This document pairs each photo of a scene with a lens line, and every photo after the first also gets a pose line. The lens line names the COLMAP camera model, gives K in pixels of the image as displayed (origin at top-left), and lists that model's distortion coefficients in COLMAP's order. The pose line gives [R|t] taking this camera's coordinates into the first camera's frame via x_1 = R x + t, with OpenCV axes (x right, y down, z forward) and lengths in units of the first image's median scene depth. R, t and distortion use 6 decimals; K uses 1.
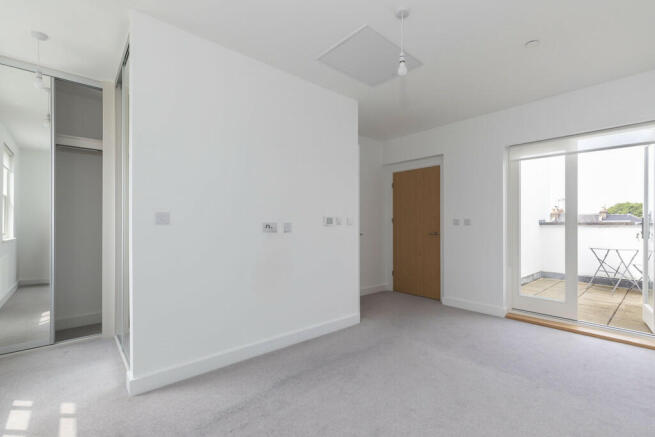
lens RADIAL K [[291.7, 0, 331.9], [0, 291.7, 221.0], [0, 0, 1]] dist [0.004071, 0.000314]
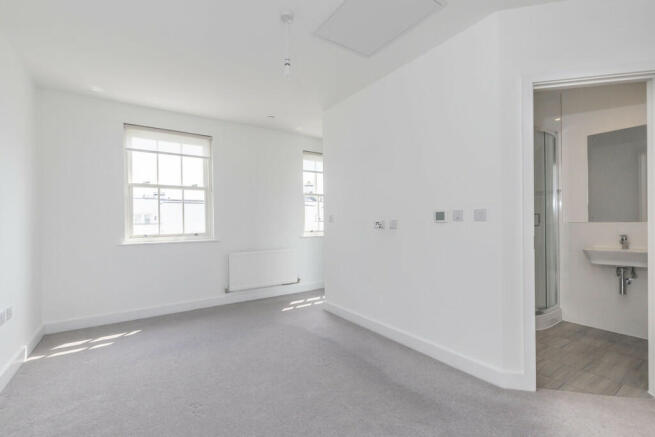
lens RADIAL K [[291.7, 0, 325.7], [0, 291.7, 222.1], [0, 0, 1]] dist [0.004071, 0.000314]
pose [[-0.132542, -0.005372, -0.991163, 0.821008], [0.023904, 0.999677, -0.008615, 0.015775], [0.990889, -0.024835, -0.132371, 0.831891]]
